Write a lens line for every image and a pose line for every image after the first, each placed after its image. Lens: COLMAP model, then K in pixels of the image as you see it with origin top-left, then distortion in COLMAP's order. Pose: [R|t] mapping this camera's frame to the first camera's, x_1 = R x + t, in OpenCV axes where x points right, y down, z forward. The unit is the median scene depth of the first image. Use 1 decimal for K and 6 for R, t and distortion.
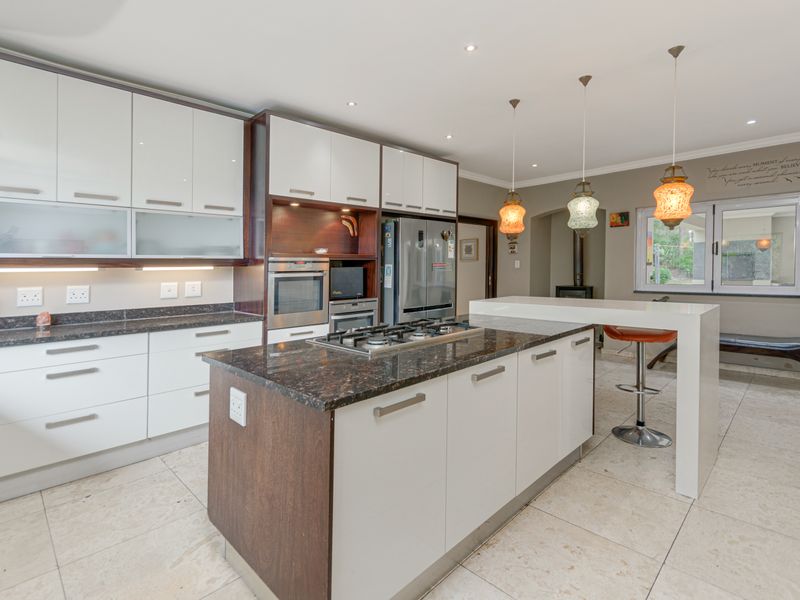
lens RADIAL K [[402.0, 0, 398.1], [0, 402.0, 297.3], [0, 0, 1]] dist [0.000983, 0.002109]
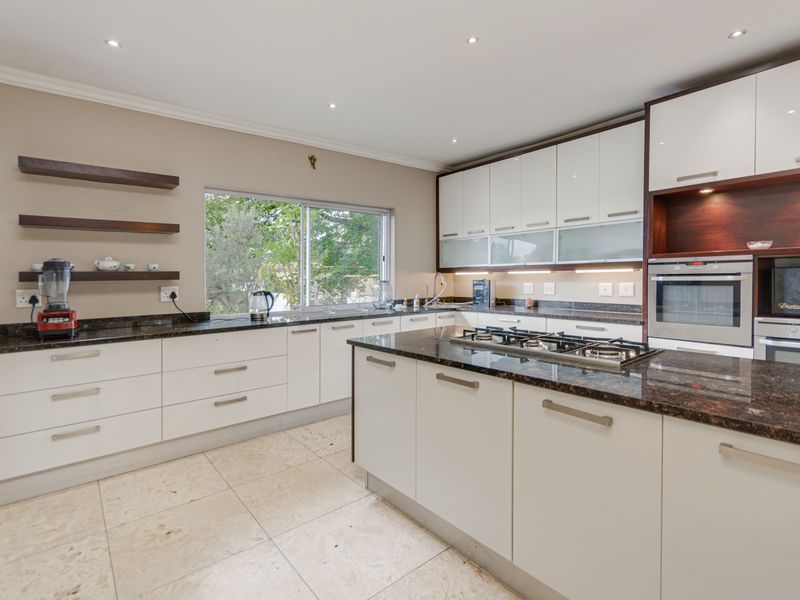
lens RADIAL K [[402.0, 0, 396.7], [0, 402.0, 299.9], [0, 0, 1]] dist [0.000983, 0.002109]
pose [[-0.102576, 0.070574, -0.992219, 0.644942], [-0.061224, 0.995141, 0.077111, -0.039280], [0.992839, 0.068657, -0.097756, 0.496142]]
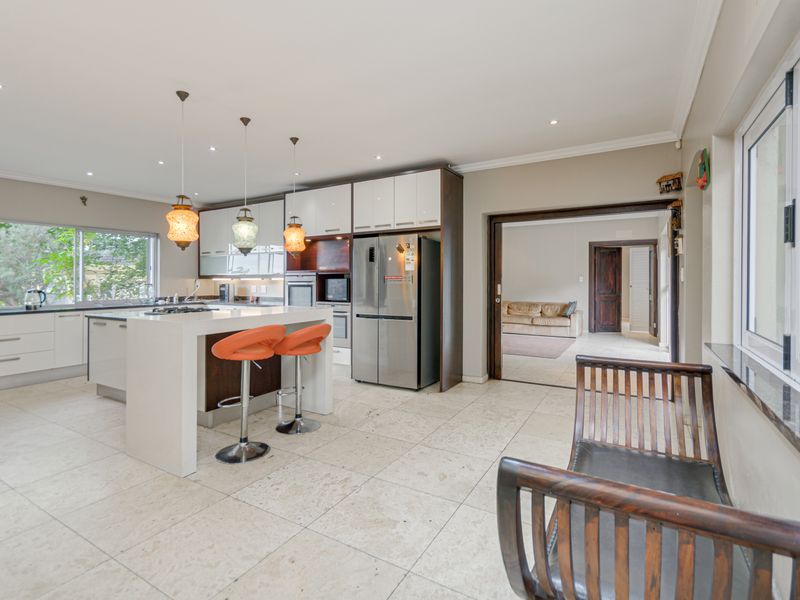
lens RADIAL K [[402.0, 0, 403.1], [0, 402.0, 300.0], [0, 0, 1]] dist [0.000983, 0.002109]
pose [[0.247860, 0.059416, -0.966972, 1.501841], [-0.072297, 0.996469, 0.042697, -0.091198], [0.966095, 0.059327, 0.251280, 1.025743]]
